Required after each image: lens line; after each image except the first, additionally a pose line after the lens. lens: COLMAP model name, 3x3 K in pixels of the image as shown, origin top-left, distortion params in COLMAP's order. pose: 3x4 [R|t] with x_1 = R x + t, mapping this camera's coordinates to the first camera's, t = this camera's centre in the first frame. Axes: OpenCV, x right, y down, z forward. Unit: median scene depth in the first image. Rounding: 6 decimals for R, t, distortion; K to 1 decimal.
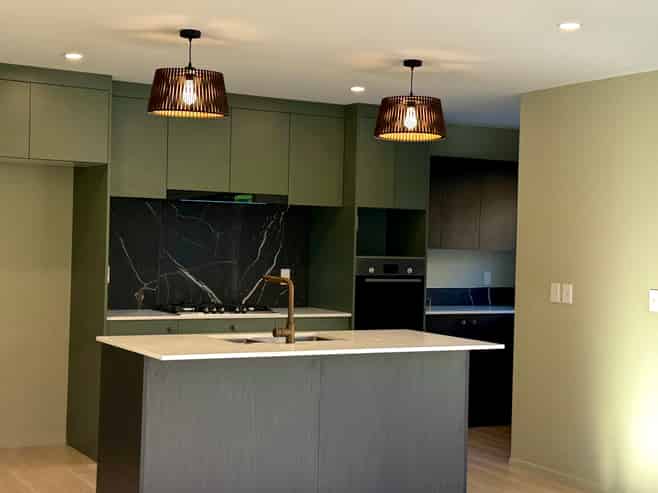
lens RADIAL K [[800.2, 0, 329.0], [0, 800.2, 246.5], [0, 0, 1]] dist [0.006223, 0.002048]
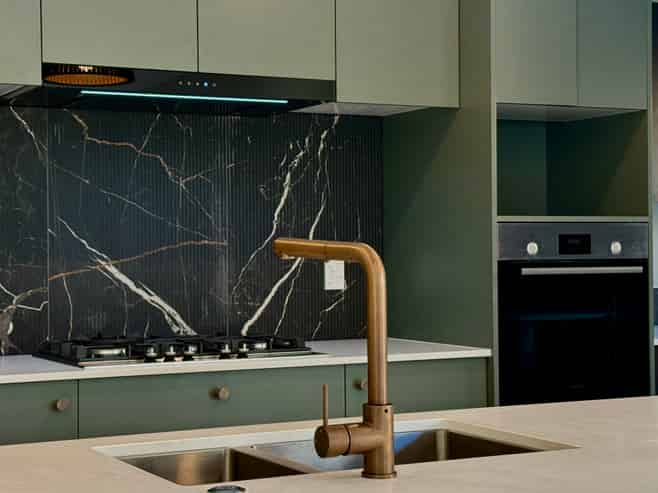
lens RADIAL K [[975.4, 0, 329.0], [0, 975.4, 246.5], [0, 0, 1]] dist [0.037381, 0.039935]
pose [[0.998249, -0.036969, -0.046186, -0.033330], [0.036369, 0.999244, -0.013763, 0.032252], [0.046660, 0.012059, 0.998838, 0.465979]]
